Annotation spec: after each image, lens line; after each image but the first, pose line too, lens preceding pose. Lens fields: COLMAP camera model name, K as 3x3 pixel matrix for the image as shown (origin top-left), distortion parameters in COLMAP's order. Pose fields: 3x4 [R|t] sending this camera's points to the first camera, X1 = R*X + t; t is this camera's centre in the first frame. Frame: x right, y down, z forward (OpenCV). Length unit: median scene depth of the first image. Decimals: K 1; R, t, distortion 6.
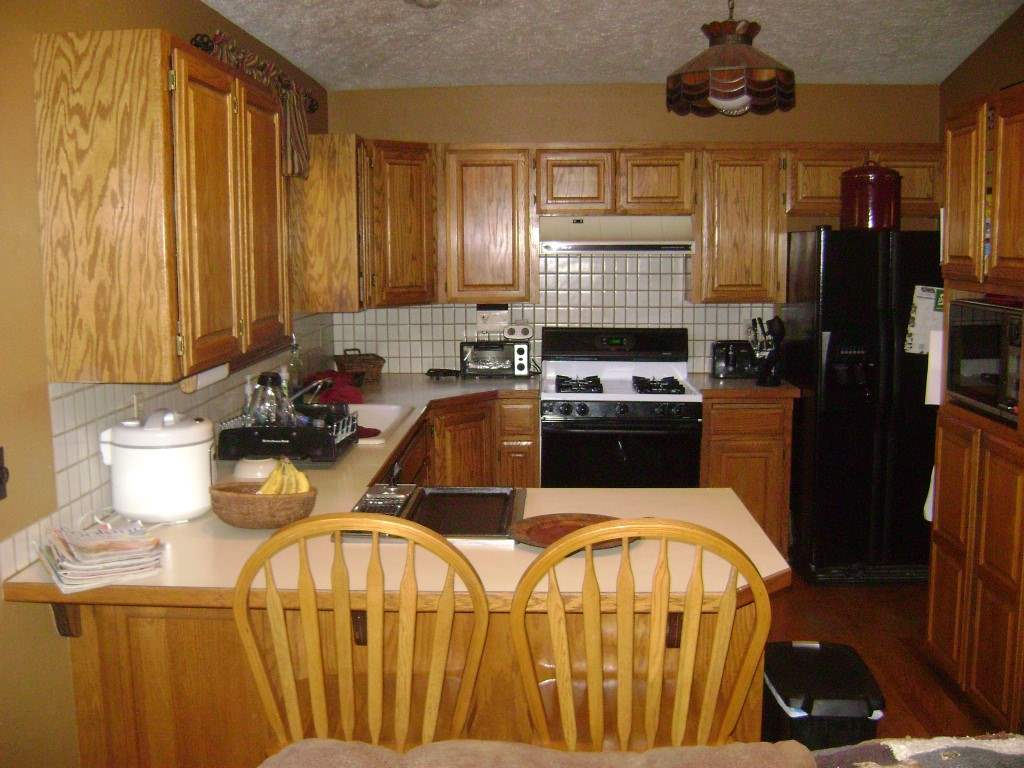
lens RADIAL K [[1052.1, 0, 512.0], [0, 1052.1, 384.0], [0, 0, 1]] dist [-0.135436, 0.045135]
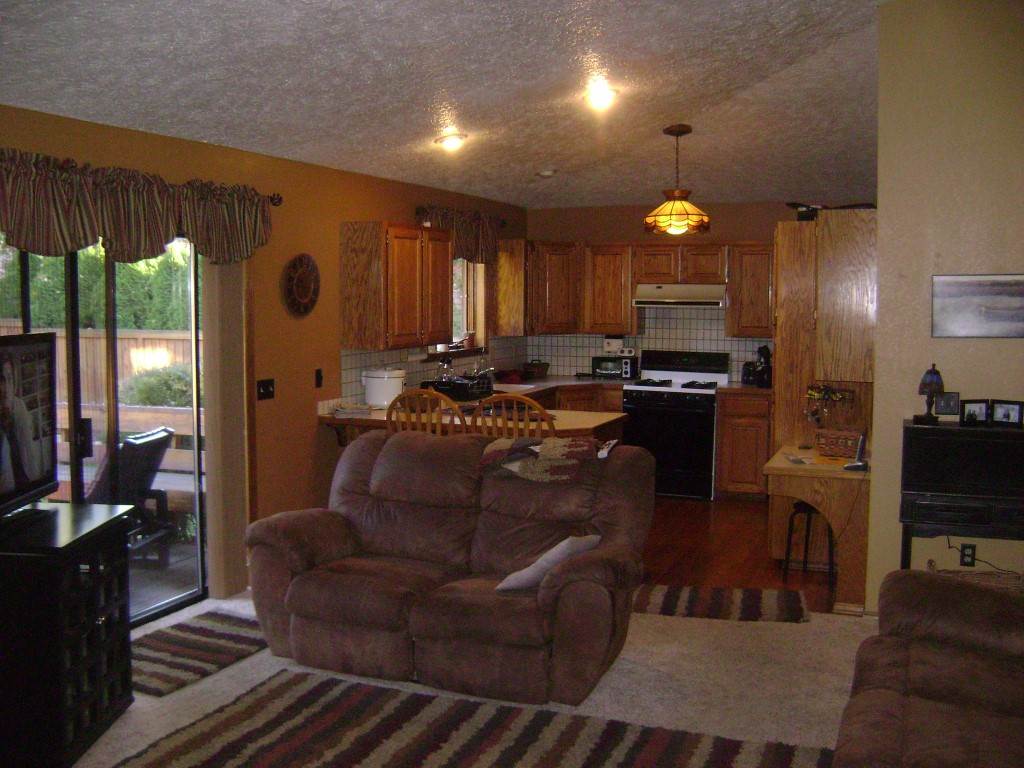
lens RADIAL K [[1052.1, 0, 512.0], [0, 1052.1, 384.0], [0, 0, 1]] dist [-0.135436, 0.045135]
pose [[0.939262, 0.040592, -0.340793, 0.423549], [-0.056561, 0.997711, -0.037052, 0.076895], [0.338509, 0.054078, 0.939408, -0.664381]]
